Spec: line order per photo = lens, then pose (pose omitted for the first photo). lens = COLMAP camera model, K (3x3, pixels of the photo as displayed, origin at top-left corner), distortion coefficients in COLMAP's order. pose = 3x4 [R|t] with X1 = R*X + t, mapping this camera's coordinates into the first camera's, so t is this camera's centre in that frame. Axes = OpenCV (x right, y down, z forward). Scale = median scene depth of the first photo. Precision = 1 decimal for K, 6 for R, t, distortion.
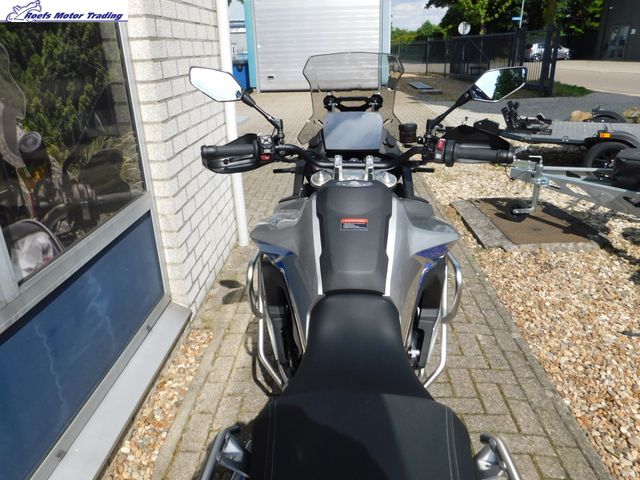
lens RADIAL K [[474.4, 0, 320.9], [0, 474.4, 239.5], [0, 0, 1]] dist [-0.016416, 0.021079]
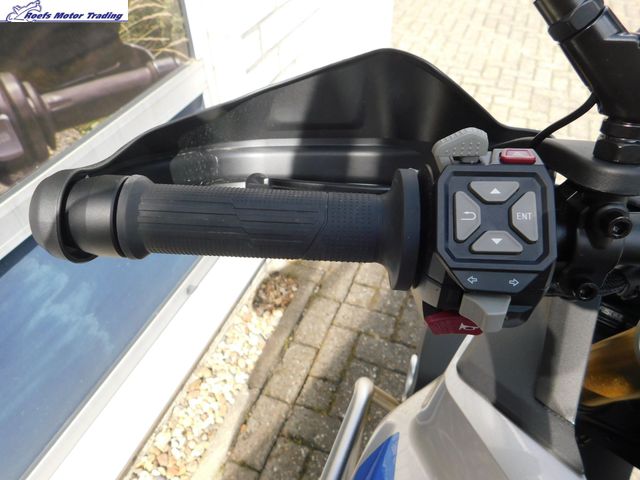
lens RADIAL K [[474.4, 0, 319.2], [0, 474.4, 241.0], [0, 0, 1]] dist [-0.016416, 0.021079]
pose [[0.945118, 0.239192, -0.222575, -0.078142], [-0.137199, 0.908789, 0.394054, -0.146875], [0.296529, -0.341890, 0.891730, 0.521876]]
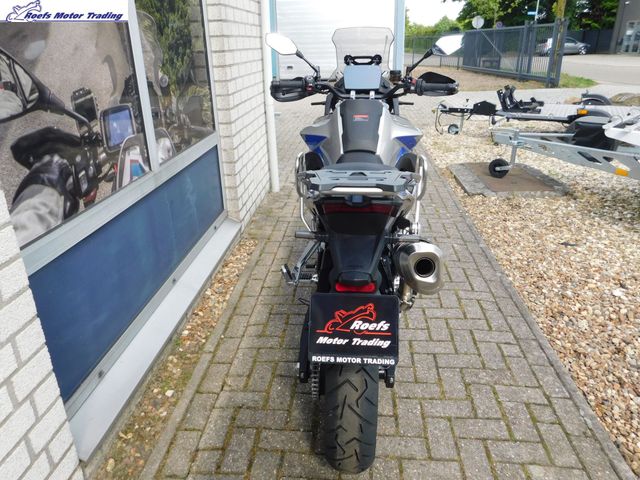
lens RADIAL K [[474.4, 0, 321.1], [0, 474.4, 241.9], [0, 0, 1]] dist [-0.016416, 0.021079]
pose [[0.999491, 0.017788, -0.026474, -0.012539], [-0.017405, 0.999742, 0.014611, 0.204962], [0.026728, -0.014143, 0.999543, -0.406454]]
